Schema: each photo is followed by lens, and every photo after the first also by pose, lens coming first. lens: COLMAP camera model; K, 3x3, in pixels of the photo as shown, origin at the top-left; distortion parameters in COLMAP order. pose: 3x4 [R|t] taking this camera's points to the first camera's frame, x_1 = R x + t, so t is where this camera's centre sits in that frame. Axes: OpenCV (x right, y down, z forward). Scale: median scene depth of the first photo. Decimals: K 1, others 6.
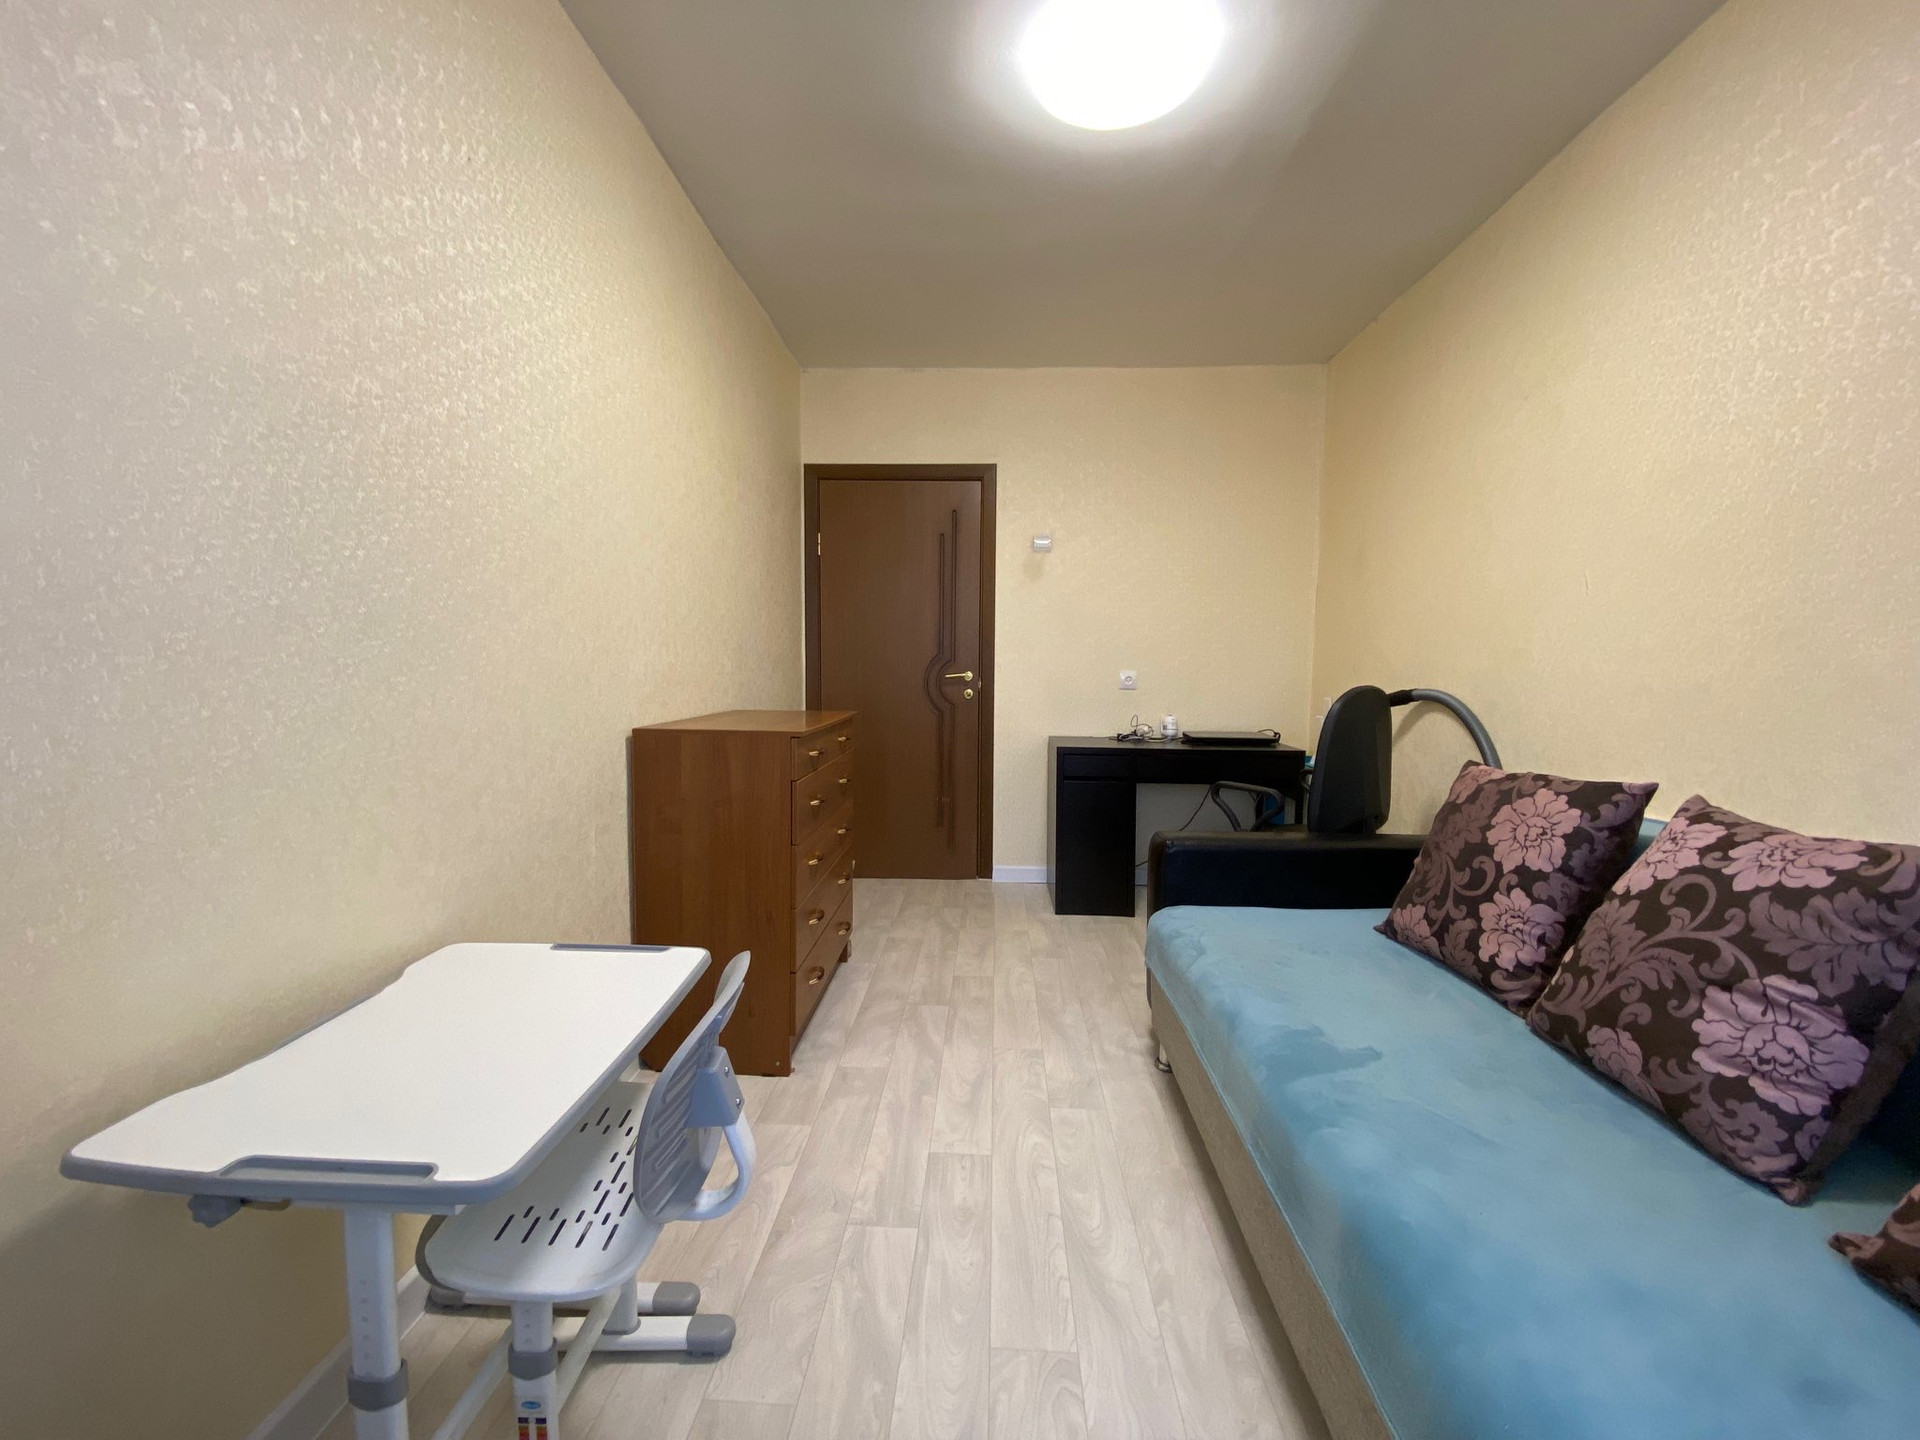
lens RADIAL K [[814.5, 0, 960.0], [0, 814.5, 720.0], [0, 0, 1]] dist [0.000152, -0.009151]
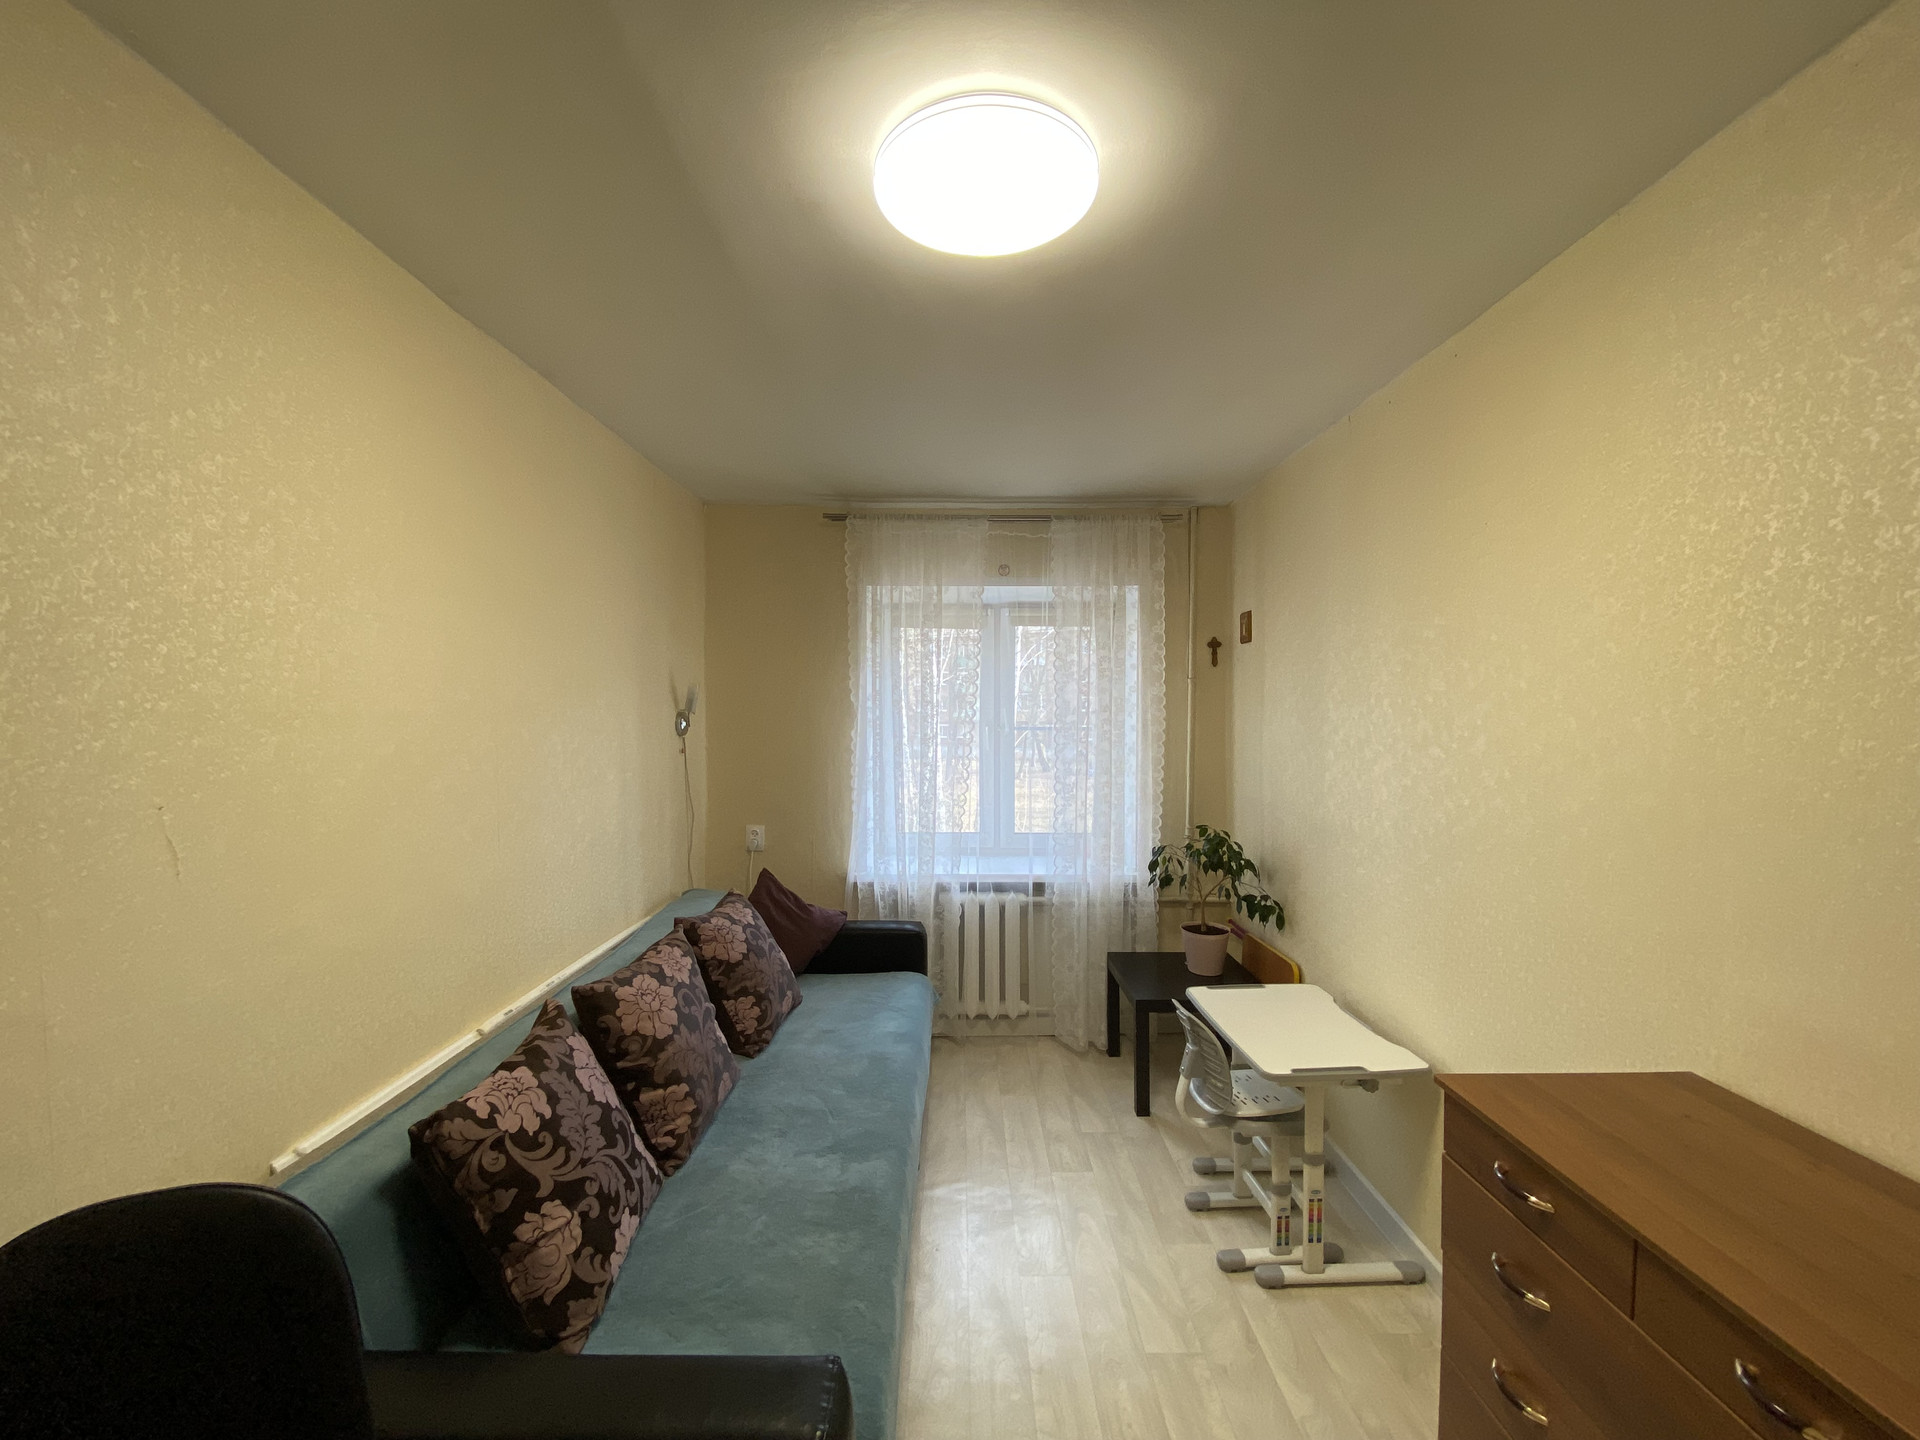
lens RADIAL K [[814.5, 0, 960.0], [0, 814.5, 720.0], [0, 0, 1]] dist [0.000152, -0.009151]
pose [[-0.998760, -0.006609, -0.049344, 0.320102], [-0.010568, 0.996706, 0.080409, -0.461769], [0.048650, 0.080831, -0.995540, 2.303012]]
